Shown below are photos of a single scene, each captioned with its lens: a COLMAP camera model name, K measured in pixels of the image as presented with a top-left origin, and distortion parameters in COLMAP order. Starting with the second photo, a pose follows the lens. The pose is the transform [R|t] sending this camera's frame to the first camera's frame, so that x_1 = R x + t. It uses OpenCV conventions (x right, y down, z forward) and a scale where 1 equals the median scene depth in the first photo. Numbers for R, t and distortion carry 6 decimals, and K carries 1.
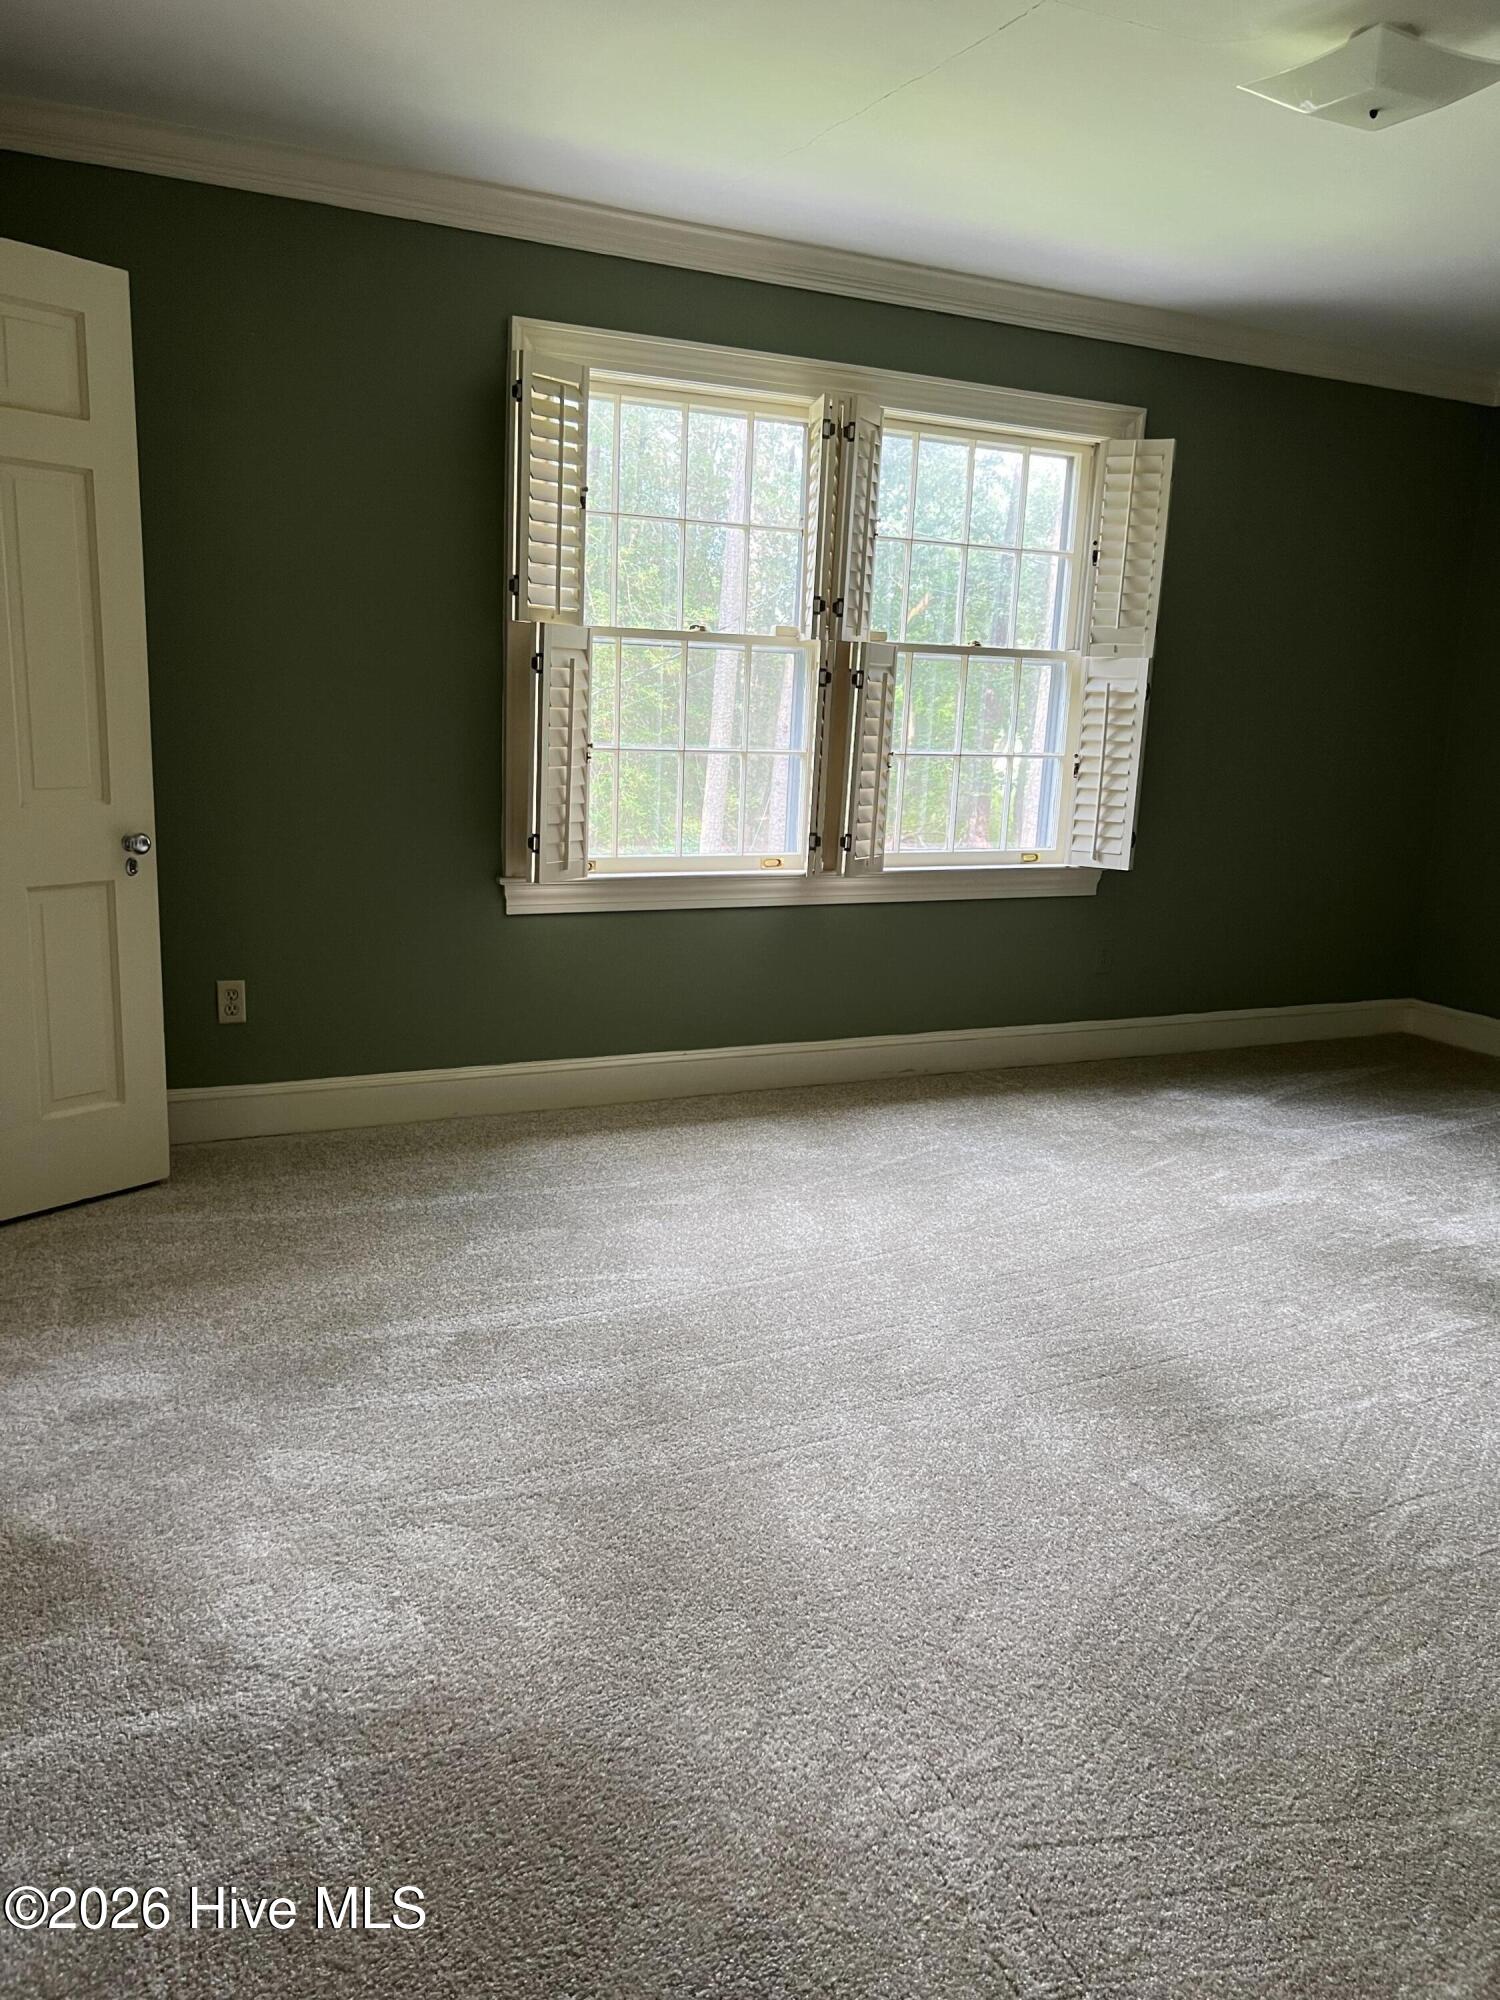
lens RADIAL K [[1552.5, 0, 750.0], [0, 1552.5, 1000.0], [0, 0, 1]] dist [0.054696, -0.004110]
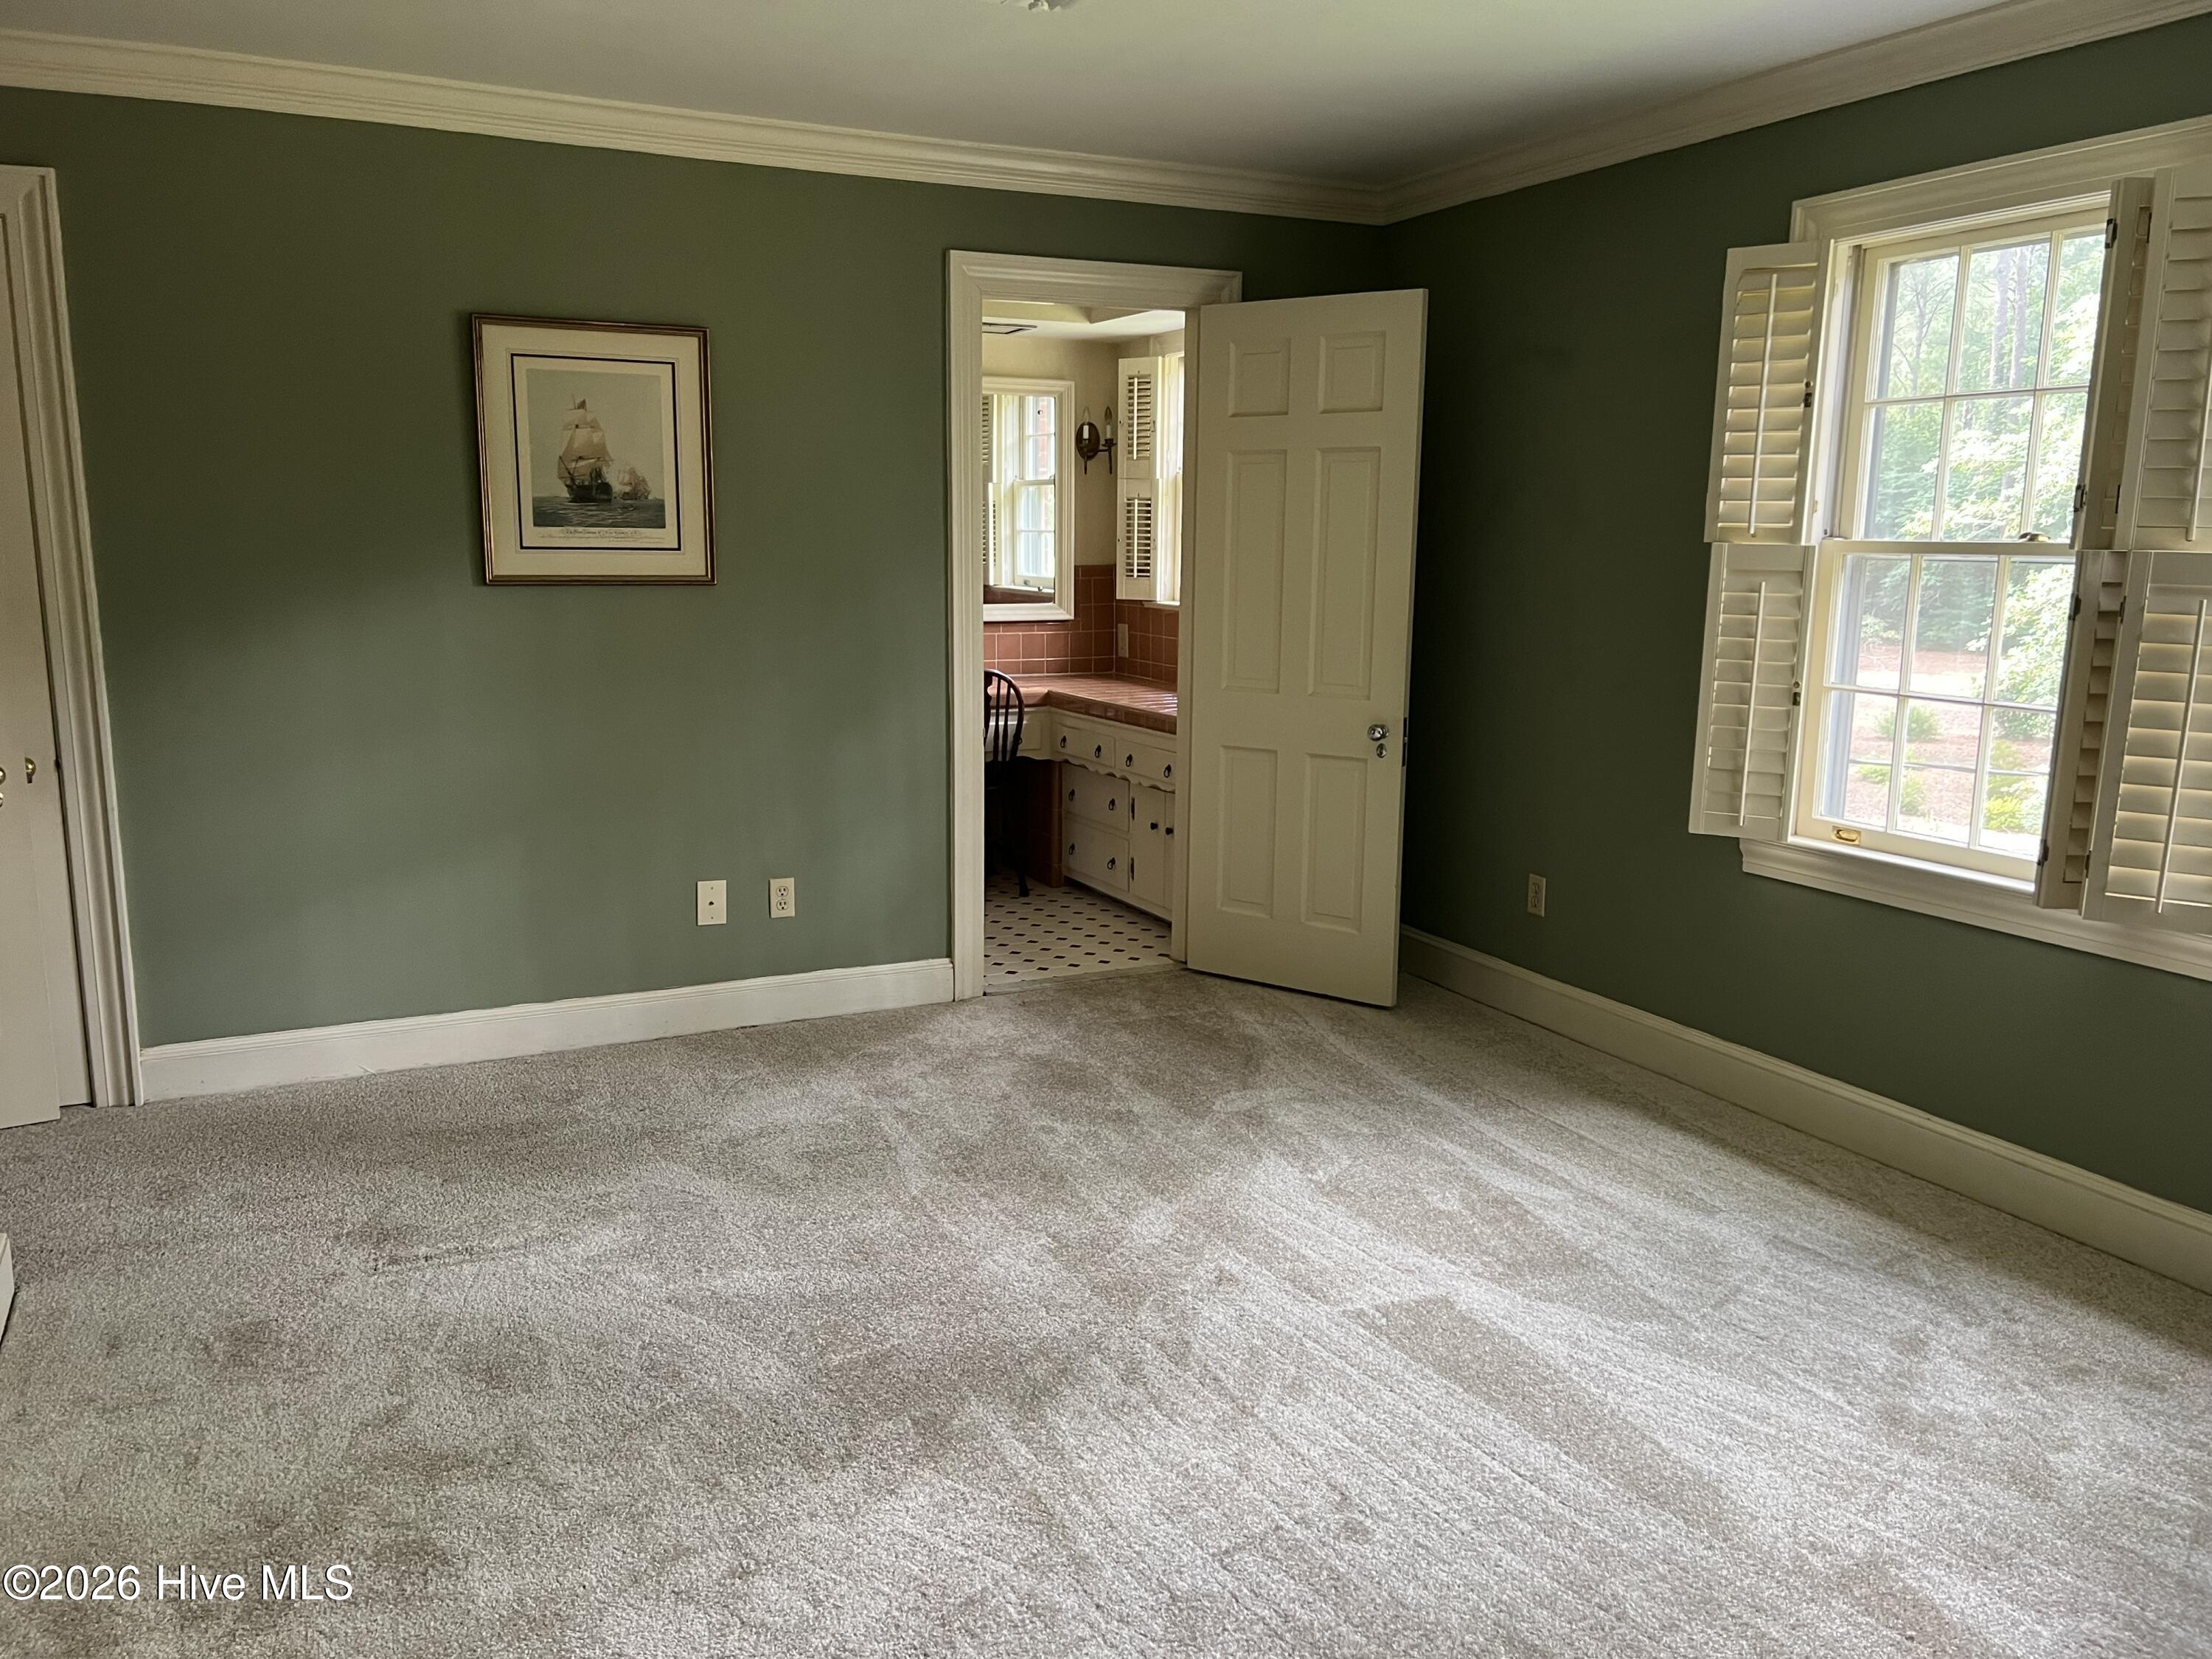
lens RADIAL K [[1717.1, 0, 1106.0], [0, 1717.1, 829.5], [0, 0, 1]] dist [0.054696, -0.004110]
pose [[0.001543, 0.132936, -0.991123, 0.902041], [-0.218235, 0.967279, 0.129398, -0.141167], [0.975895, 0.216098, 0.030504, 0.692183]]
